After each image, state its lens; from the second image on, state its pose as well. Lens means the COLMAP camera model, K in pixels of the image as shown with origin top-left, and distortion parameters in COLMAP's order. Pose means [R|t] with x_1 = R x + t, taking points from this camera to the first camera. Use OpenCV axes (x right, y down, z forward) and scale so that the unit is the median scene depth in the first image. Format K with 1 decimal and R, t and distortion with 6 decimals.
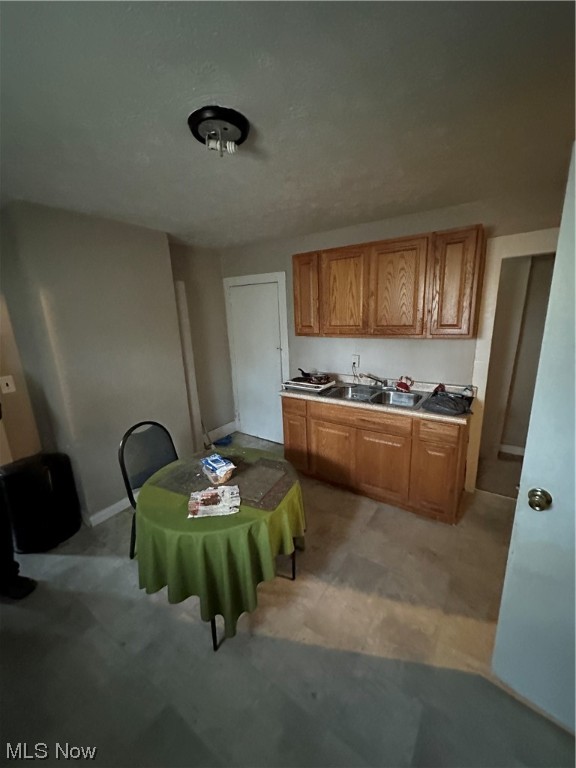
lens RADIAL K [[306.7, 0, 289.9], [0, 306.7, 381.9], [0, 0, 1]] dist [0.000059, 0.000221]
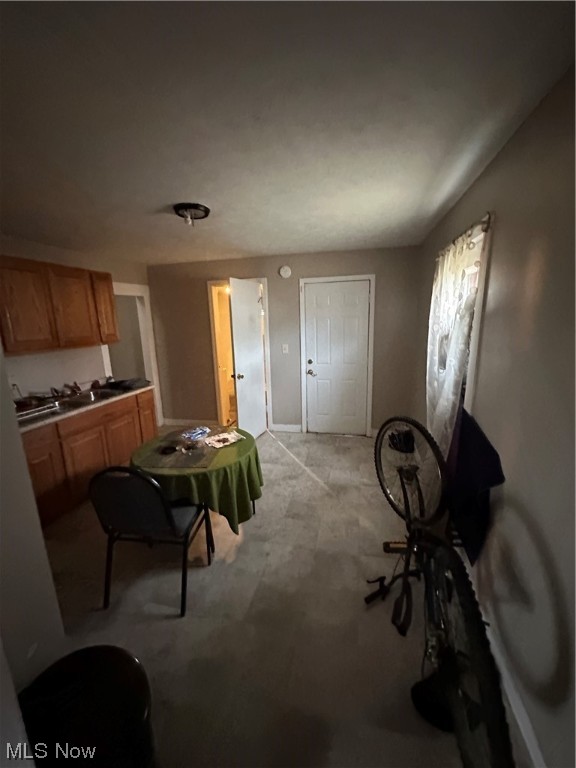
lens RADIAL K [[306.7, 0, 289.1], [0, 306.7, 384.4], [0, 0, 1]] dist [0.000059, 0.000221]
pose [[-0.366618, -0.155011, 0.917367, -1.040449], [0.241024, 0.936536, 0.254573, -0.112342], [-0.898609, 0.314439, -0.305990, 0.651911]]
